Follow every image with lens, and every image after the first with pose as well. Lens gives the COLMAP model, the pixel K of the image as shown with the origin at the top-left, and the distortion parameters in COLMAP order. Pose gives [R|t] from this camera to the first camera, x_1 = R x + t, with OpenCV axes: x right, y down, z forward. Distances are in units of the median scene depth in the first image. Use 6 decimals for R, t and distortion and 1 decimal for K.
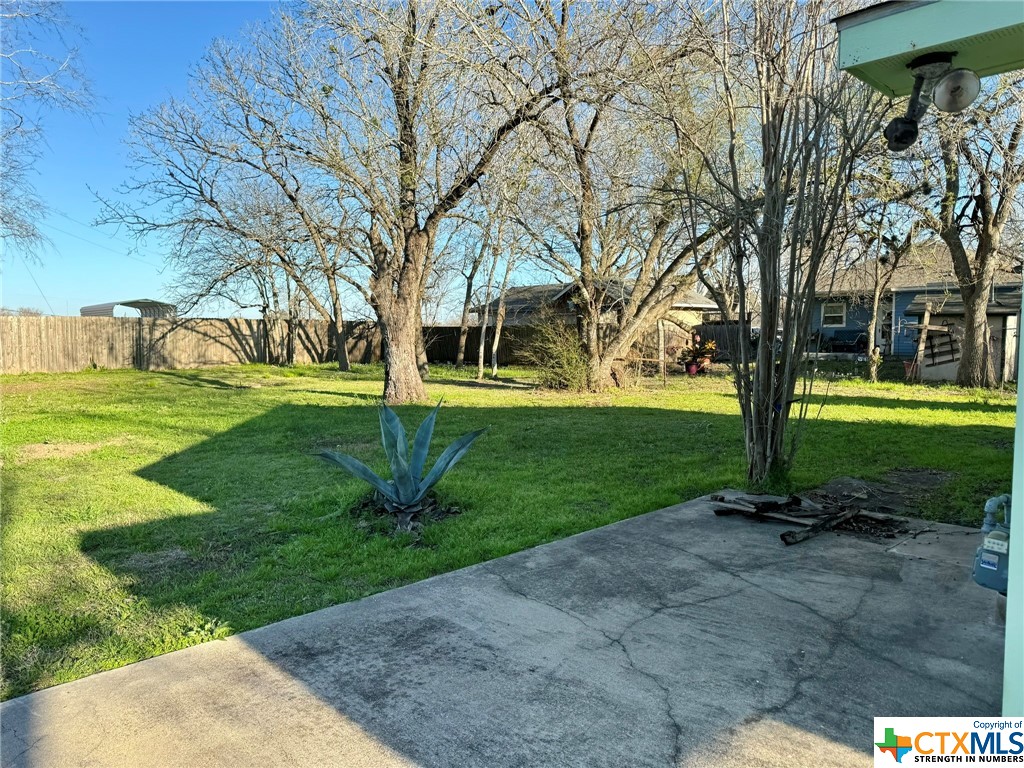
lens RADIAL K [[712.2, 0, 514.4], [0, 712.2, 387.9], [0, 0, 1]] dist [0.117402, -0.164776]
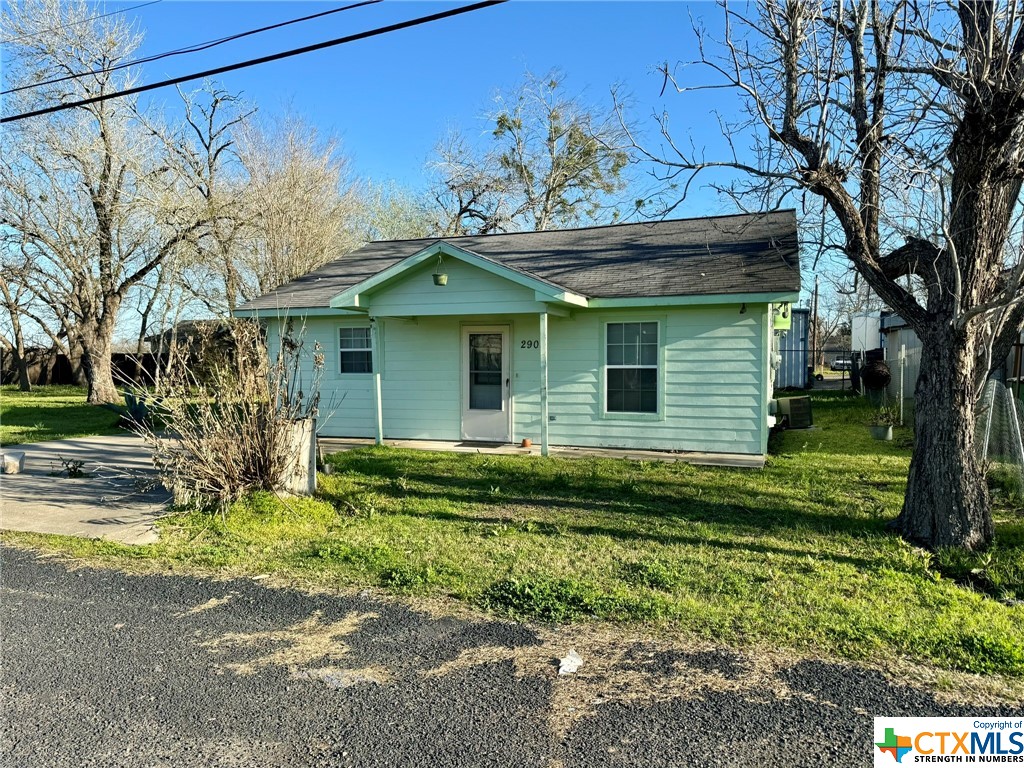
lens RADIAL K [[712.2, 0, 514.4], [0, 712.2, 387.9], [0, 0, 1]] dist [0.117402, -0.164776]
pose [[0.912318, -0.016299, 0.409158, 0.009629], [0.031342, 0.999056, -0.030086, 0.054689], [-0.408281, 0.040272, 0.911967, -0.708656]]
